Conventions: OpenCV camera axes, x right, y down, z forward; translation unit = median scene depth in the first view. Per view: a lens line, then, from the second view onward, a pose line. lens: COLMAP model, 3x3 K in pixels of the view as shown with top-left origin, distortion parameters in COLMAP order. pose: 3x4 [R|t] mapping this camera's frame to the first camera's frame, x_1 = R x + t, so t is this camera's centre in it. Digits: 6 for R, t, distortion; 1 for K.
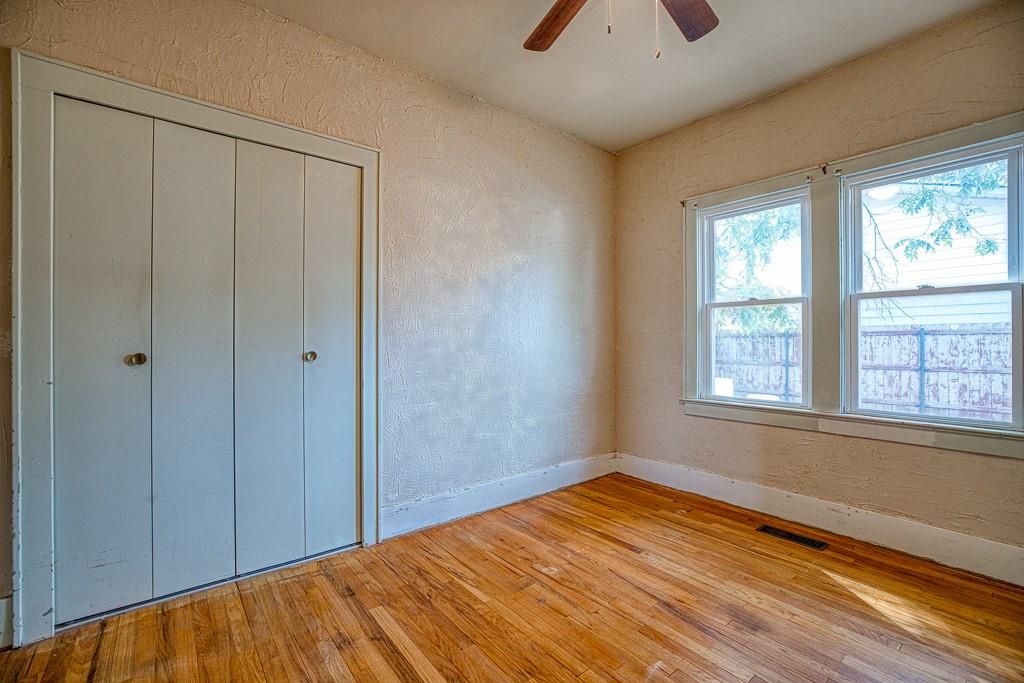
lens RADIAL K [[438.3, 0, 509.0], [0, 438.3, 337.7], [0, 0, 1]] dist [-0.049337, 0.017377]
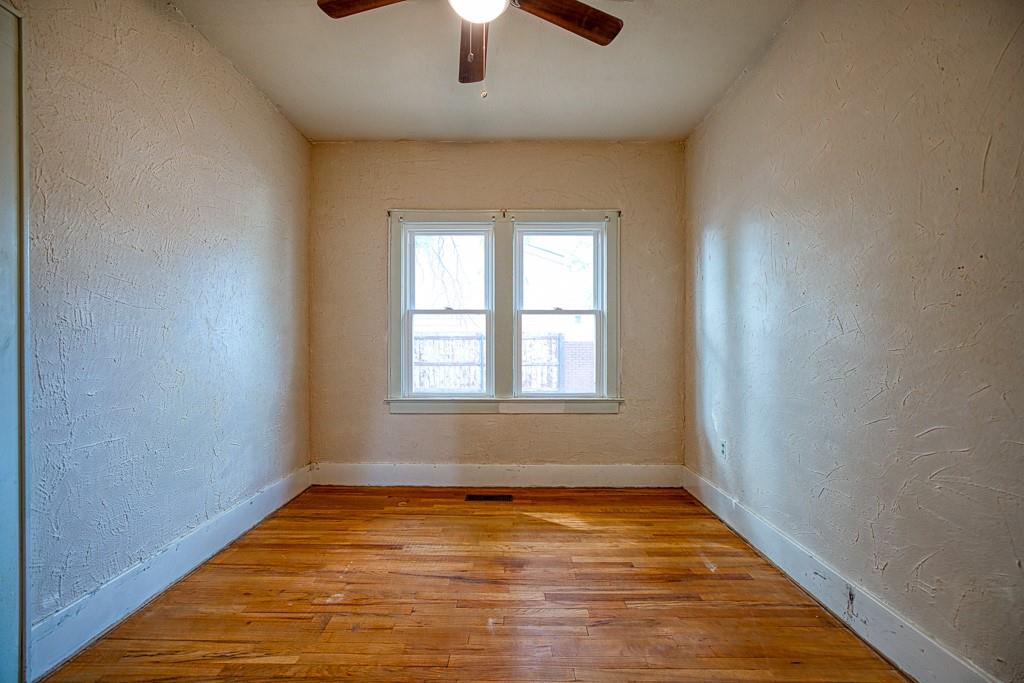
lens RADIAL K [[444.5, 0, 512.0], [0, 444.5, 341.5], [0, 0, 1]] dist [-0.051246, 0.018255]
pose [[0.626774, 0.004253, 0.779190, -0.307777], [-0.007295, 0.999973, 0.000410, -0.001220], [-0.779167, -0.005941, 0.626788, 0.117311]]
